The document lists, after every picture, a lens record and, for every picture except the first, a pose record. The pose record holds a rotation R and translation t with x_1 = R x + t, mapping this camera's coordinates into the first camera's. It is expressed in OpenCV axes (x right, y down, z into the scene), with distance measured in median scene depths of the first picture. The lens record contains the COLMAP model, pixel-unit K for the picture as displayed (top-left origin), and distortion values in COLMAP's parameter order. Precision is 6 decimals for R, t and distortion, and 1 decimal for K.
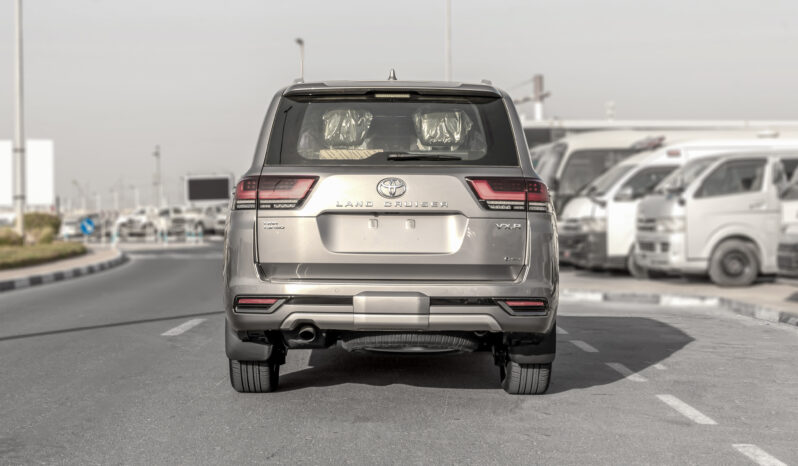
lens RADIAL K [[827.0, 0, 395.7], [0, 827.0, 233.0], [0, 0, 1]] dist [-0.003453, 0.000000]
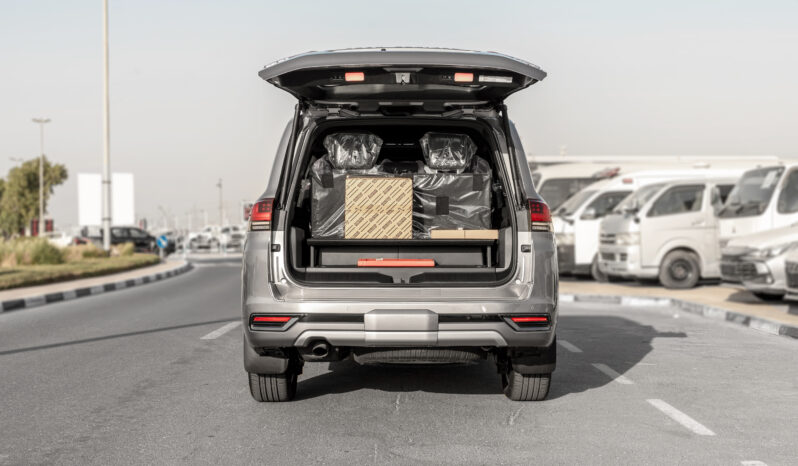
lens RADIAL K [[827.0, 0, 400.1], [0, 827.0, 233.2], [0, 0, 1]] dist [-0.003453, 0.000000]
pose [[0.999966, -0.005053, -0.006464, 0.001304], [0.004890, 0.999673, -0.025092, 0.006173], [0.006589, 0.025059, 0.999664, -0.130883]]
